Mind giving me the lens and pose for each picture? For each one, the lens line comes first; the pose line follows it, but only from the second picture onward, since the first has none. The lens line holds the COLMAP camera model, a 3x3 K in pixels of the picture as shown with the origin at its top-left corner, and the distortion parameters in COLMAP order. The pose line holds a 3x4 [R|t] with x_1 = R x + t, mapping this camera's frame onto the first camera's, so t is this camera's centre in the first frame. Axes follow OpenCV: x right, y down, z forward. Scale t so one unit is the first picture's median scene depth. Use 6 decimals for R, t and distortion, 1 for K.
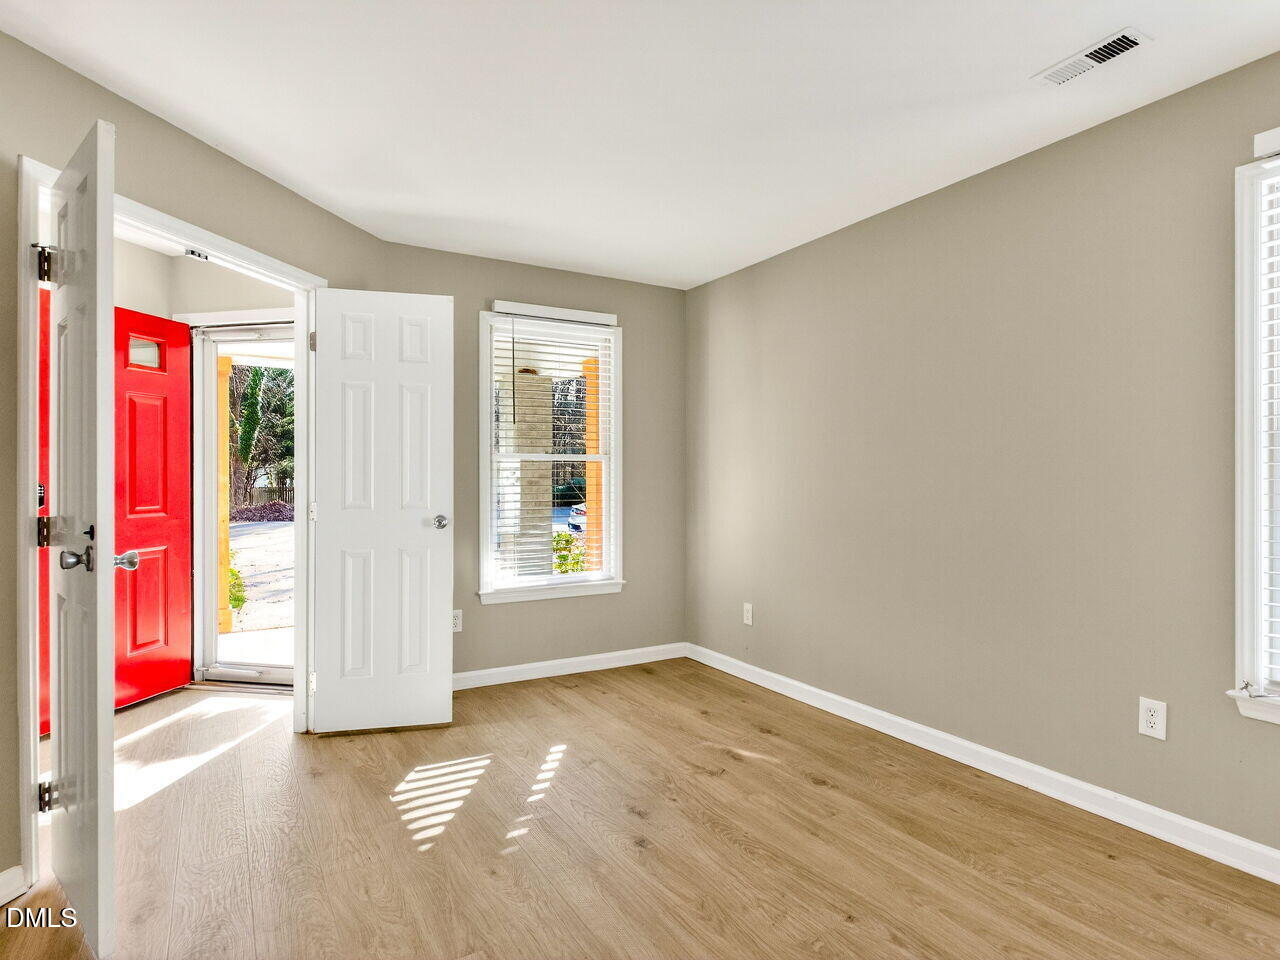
lens RADIAL K [[672.8, 0, 640.0], [0, 672.8, 480.0], [0, 0, 1]] dist [-0.001897, -0.001448]
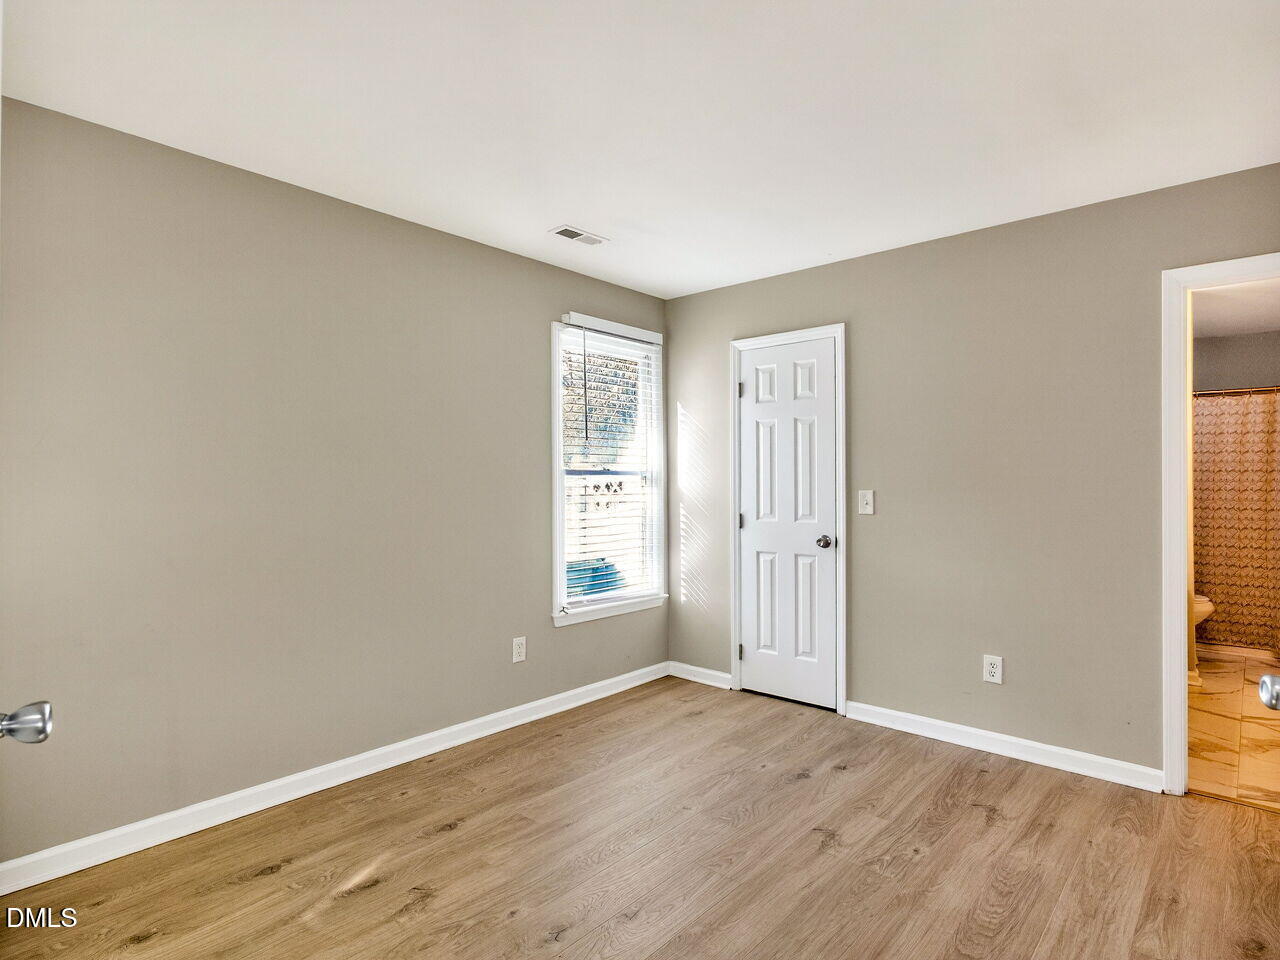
lens RADIAL K [[672.8, 0, 640.0], [0, 672.8, 480.0], [0, 0, 1]] dist [-0.001897, -0.001448]
pose [[-0.279566, -0.000602, 0.960126, -0.672794], [-0.004958, 0.999987, -0.000817, -0.034395], [-0.960114, -0.004989, -0.279565, 0.958043]]
